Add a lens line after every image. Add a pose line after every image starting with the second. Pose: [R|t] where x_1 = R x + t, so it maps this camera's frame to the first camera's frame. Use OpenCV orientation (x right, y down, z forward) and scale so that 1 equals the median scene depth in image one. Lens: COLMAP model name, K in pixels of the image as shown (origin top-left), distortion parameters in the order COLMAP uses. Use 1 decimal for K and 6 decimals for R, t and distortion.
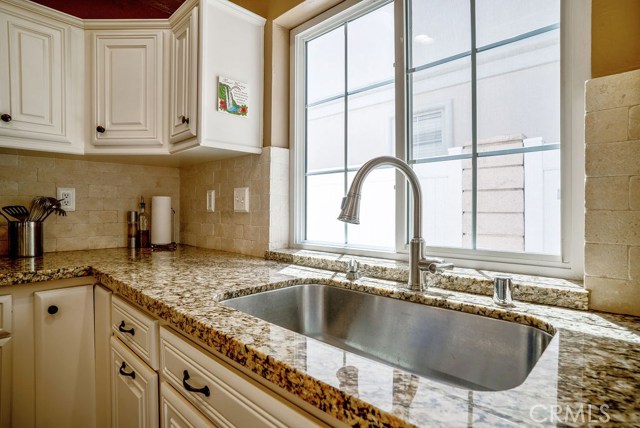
lens RADIAL K [[339.8, 0, 319.0], [0, 339.8, 211.4], [0, 0, 1]] dist [-0.084727, 0.047529]
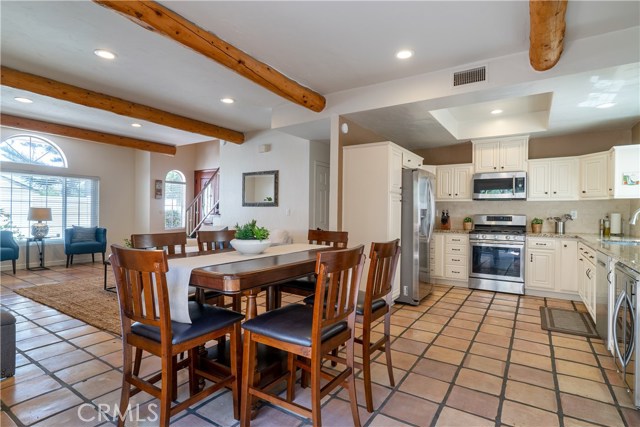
lens RADIAL K [[328.3, 0, 317.1], [0, 328.3, 214.0], [0, 0, 1]] dist [-0.004322, 0.001104]
pose [[0.184935, 0.006284, -0.982731, 1.771880], [-0.012610, 0.999912, 0.004021, -0.028851], [0.982670, 0.011649, 0.184998, -1.884807]]
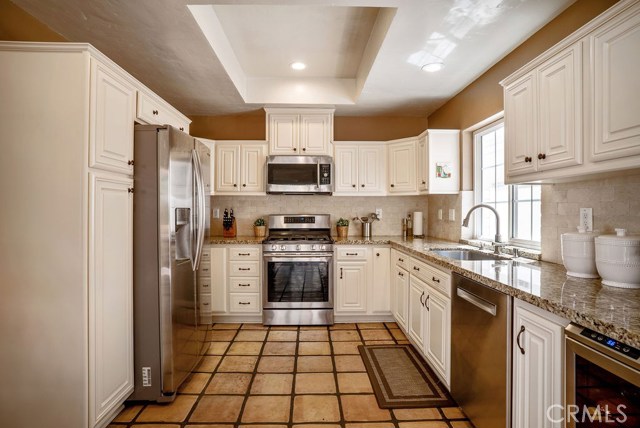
lens RADIAL K [[339.8, 0, 319.0], [0, 339.8, 211.4], [0, 0, 1]] dist [-0.084727, 0.047529]
pose [[0.714965, 0.003365, -0.699153, 0.678411], [-0.004167, 0.999991, 0.000552, -0.057583], [0.699148, 0.002519, 0.714972, -1.132142]]
